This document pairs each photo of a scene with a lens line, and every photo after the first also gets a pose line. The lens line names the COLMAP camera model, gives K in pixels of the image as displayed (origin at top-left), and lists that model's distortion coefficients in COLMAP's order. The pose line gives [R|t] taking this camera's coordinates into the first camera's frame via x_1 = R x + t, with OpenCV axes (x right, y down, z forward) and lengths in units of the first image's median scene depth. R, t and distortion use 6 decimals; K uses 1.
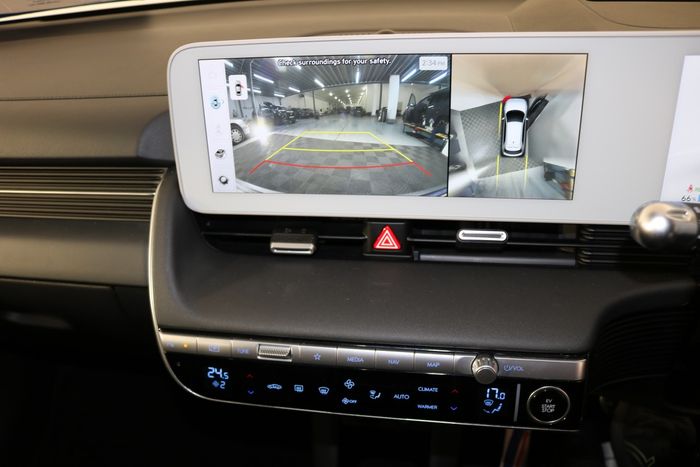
lens RADIAL K [[633.9, 0, 350.0], [0, 633.9, 233.5], [0, 0, 1]] dist [-0.042291, 0.017884]
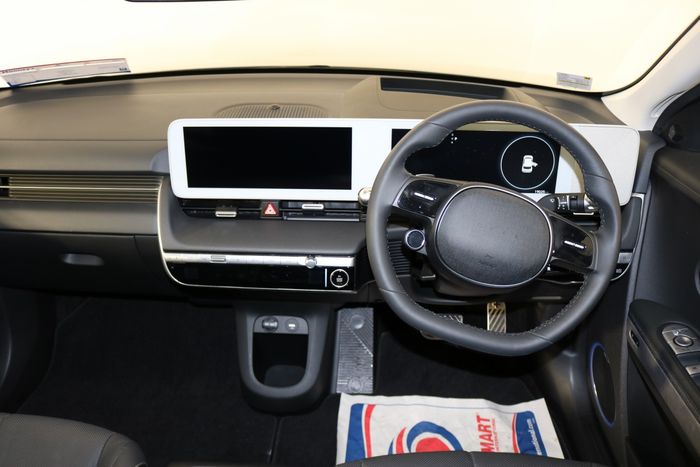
lens RADIAL K [[633.9, 0, 350.0], [0, 633.9, 233.5], [0, 0, 1]] dist [-0.042291, 0.017884]
pose [[0.992831, -0.010714, 0.119043, 0.069351], [0.012811, 0.999776, -0.016865, 0.130105], [-0.118836, 0.018269, 0.992746, -1.165429]]
